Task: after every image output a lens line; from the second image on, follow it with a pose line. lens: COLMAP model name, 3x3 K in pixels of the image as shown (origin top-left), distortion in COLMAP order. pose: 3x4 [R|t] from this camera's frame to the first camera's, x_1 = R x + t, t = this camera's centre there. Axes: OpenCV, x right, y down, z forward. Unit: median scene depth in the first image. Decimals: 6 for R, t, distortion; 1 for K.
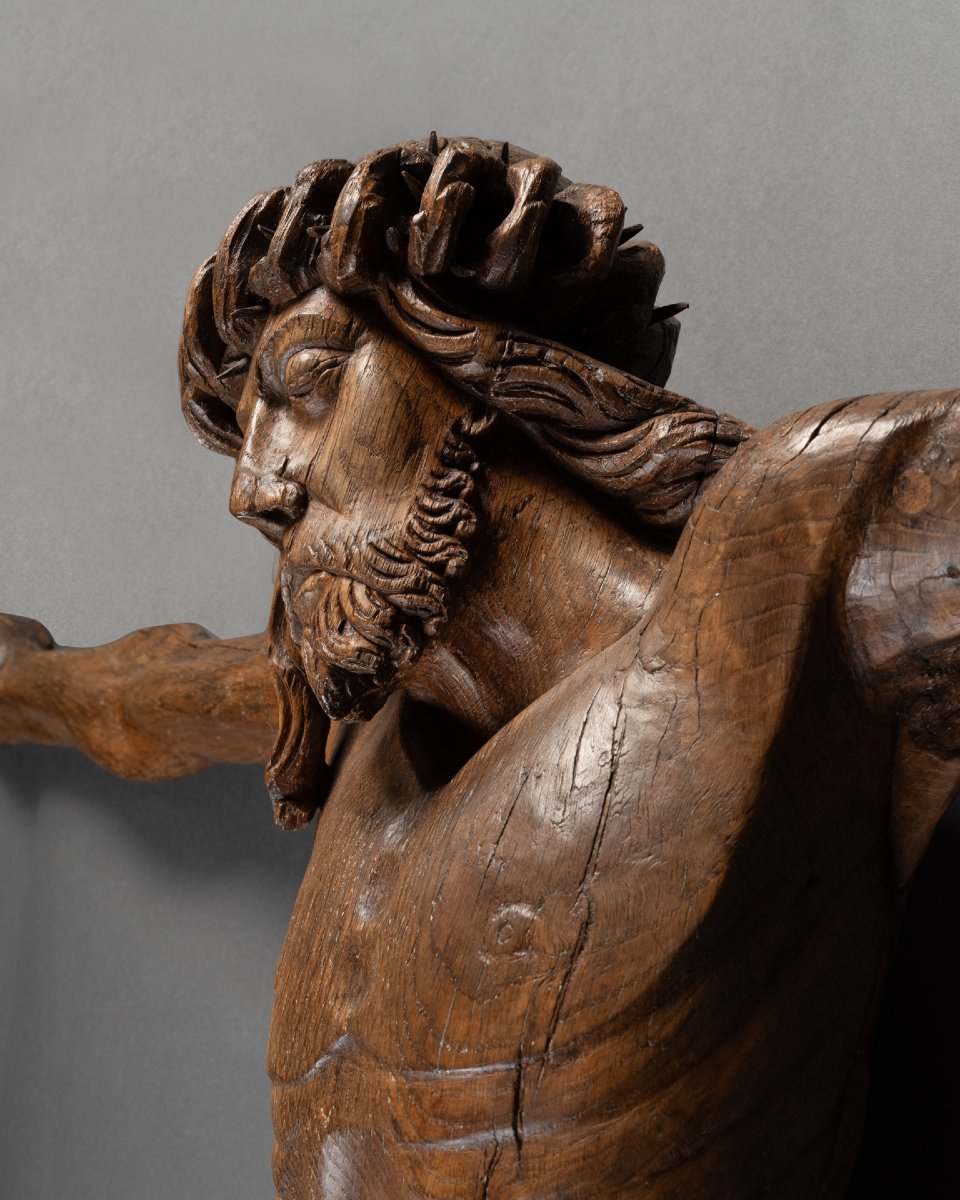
lens RADIAL K [[2027.6, 0, 480.0], [0, 2027.6, 600.0], [0, 0, 1]] dist [0.017520, -0.076097]
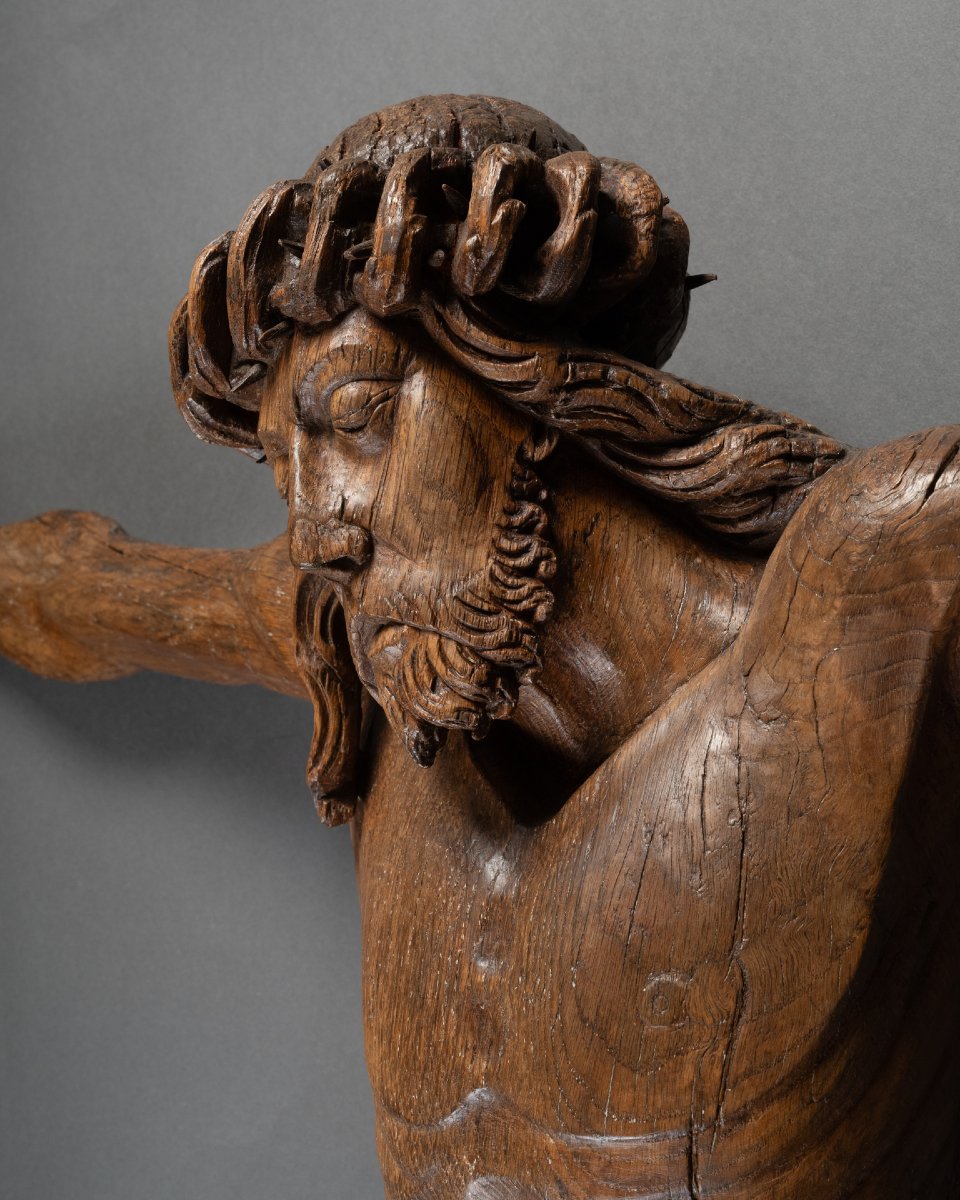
lens RADIAL K [[2031.6, 0, 478.7], [0, 2031.6, 550.0], [0, 0, 1]] dist [0.010452, -0.168957]
pose [[0.980101, -0.101384, 0.170653, -0.202829], [0.063789, 0.974994, 0.212881, -0.251151], [-0.187969, -0.197760, 0.962060, 0.067735]]
